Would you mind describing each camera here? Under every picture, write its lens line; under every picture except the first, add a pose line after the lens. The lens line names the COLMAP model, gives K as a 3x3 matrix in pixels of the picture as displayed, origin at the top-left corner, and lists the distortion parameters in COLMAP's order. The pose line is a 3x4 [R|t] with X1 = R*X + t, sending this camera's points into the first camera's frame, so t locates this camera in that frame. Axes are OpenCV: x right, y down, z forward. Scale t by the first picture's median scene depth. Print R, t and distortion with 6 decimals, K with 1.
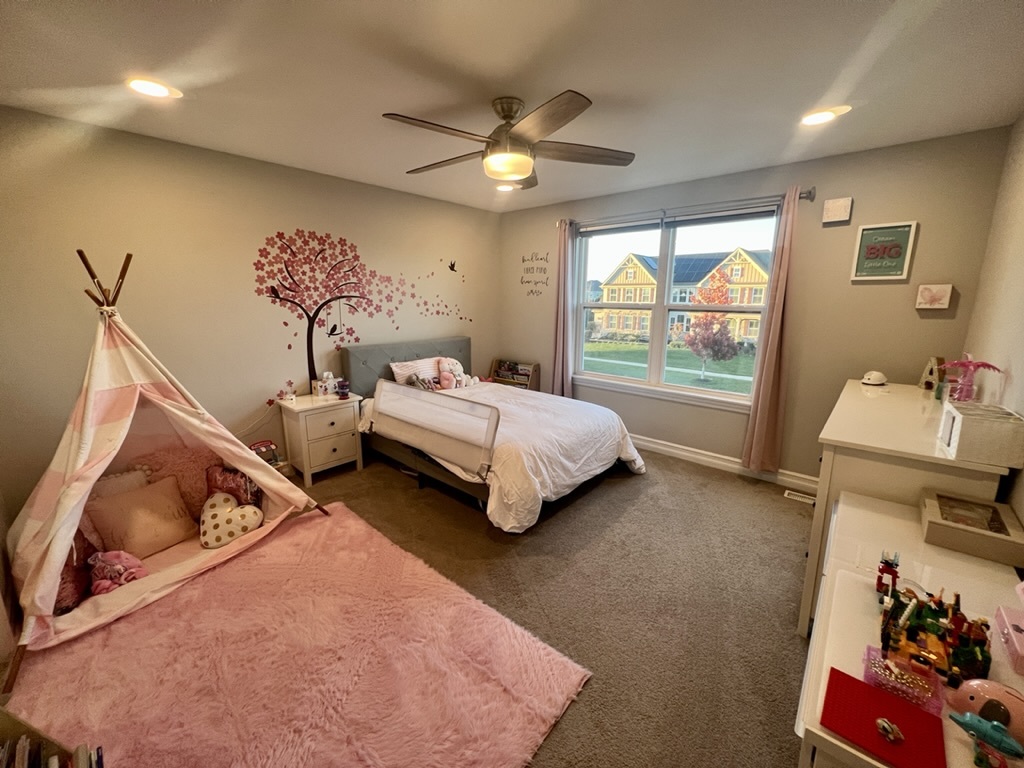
lens RADIAL K [[411.3, 0, 511.4], [0, 411.3, 387.1], [0, 0, 1]] dist [-0.000422, -0.000100]
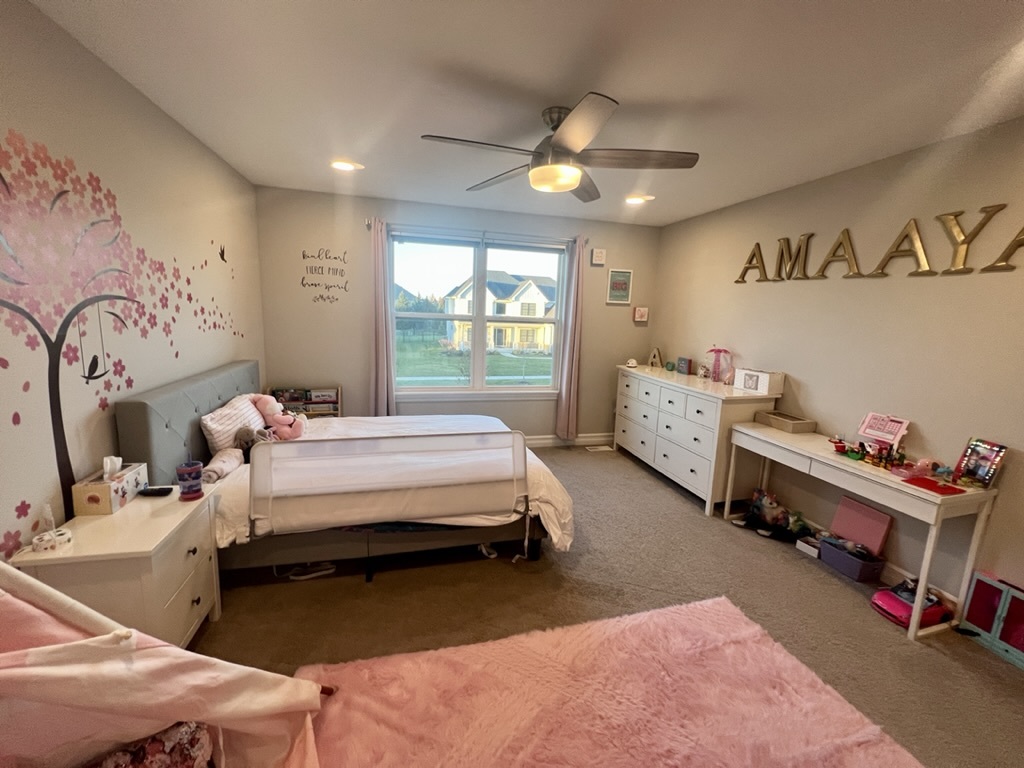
lens RADIAL K [[411.3, 0, 511.2], [0, 411.3, 384.8], [0, 0, 1]] dist [-0.000422, -0.000100]
pose [[0.551370, -0.132555, 0.823662, -0.575883], [0.145733, 0.987420, 0.061354, -0.081791], [-0.821433, 0.086207, 0.563752, 0.360955]]
